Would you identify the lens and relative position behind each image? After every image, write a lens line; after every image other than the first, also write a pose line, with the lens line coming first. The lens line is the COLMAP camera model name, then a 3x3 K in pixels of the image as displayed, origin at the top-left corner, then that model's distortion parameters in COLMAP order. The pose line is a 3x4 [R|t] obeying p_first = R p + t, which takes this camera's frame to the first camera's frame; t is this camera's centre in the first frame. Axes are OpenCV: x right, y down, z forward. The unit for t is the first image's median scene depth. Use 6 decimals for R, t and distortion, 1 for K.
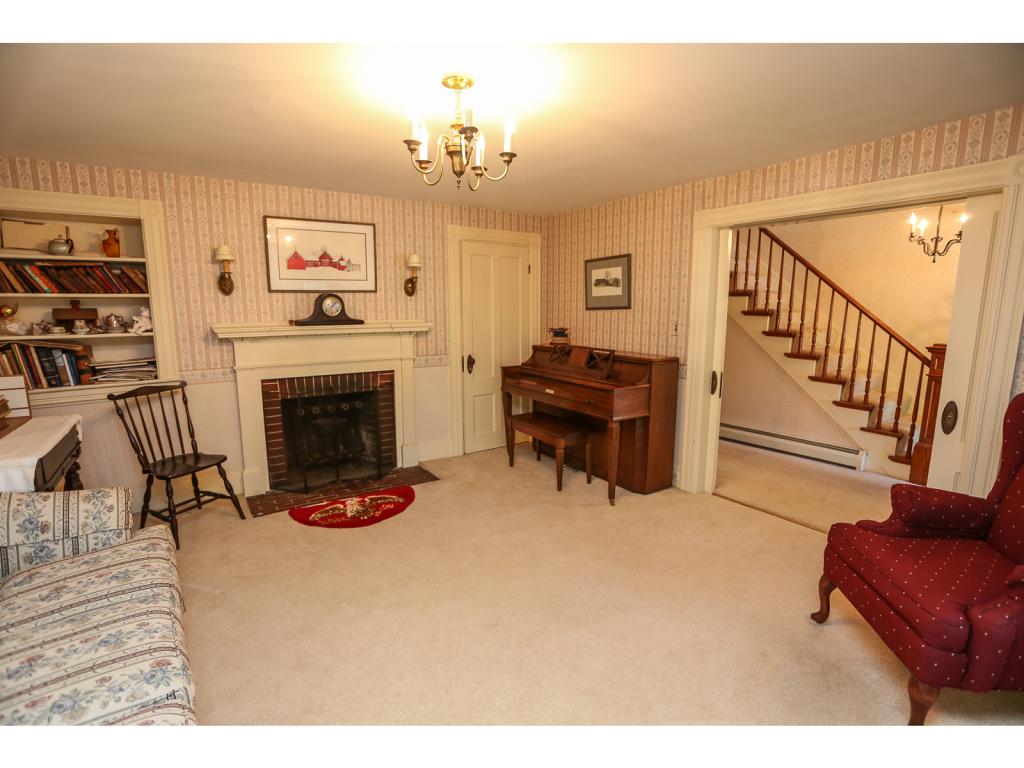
lens RADIAL K [[504.9, 0, 507.6], [0, 504.9, 385.4], [0, 0, 1]] dist [-0.049871, 0.018112]
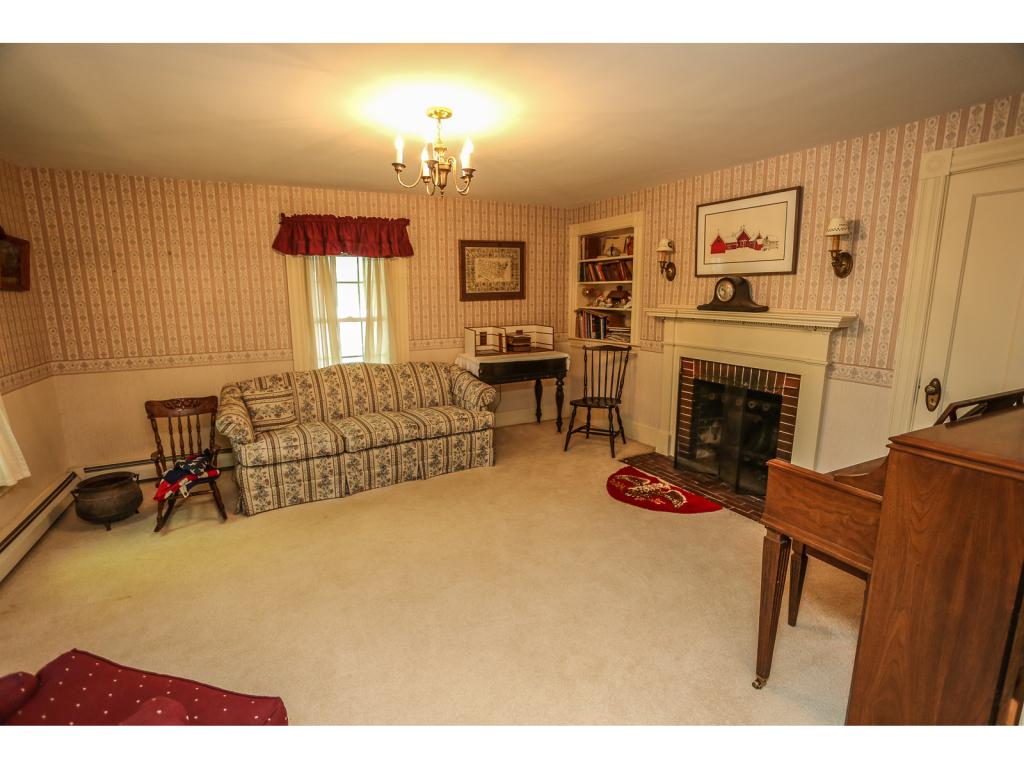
lens RADIAL K [[504.9, 0, 518.4], [0, 504.9, 385.6], [0, 0, 1]] dist [-0.049871, 0.018112]
pose [[-0.094777, 0.187544, -0.977673, 0.635508], [-0.147870, 0.968547, 0.200128, -0.116955], [0.984455, 0.163536, -0.064064, 0.711199]]
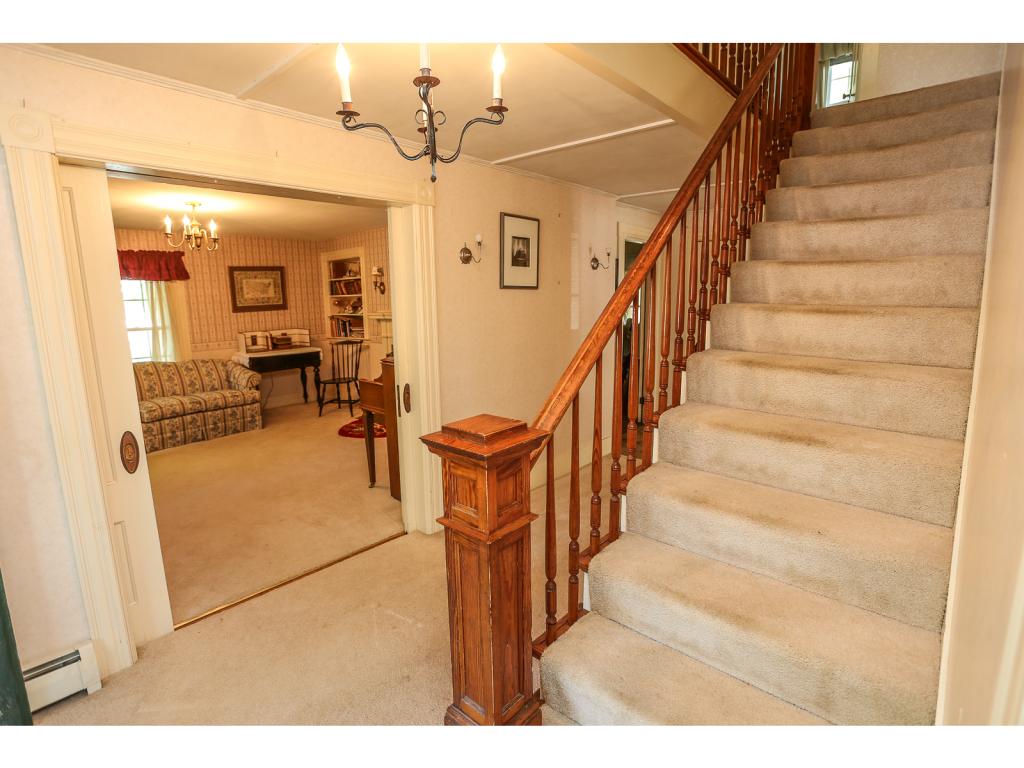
lens RADIAL K [[504.9, 0, 504.3], [0, 504.9, 385.1], [0, 0, 1]] dist [-0.049871, 0.018112]
pose [[0.230708, 0.170567, -0.957956, 1.204210], [-0.130235, 0.981070, 0.143318, -0.166053], [0.964268, 0.091695, 0.248555, 0.933890]]
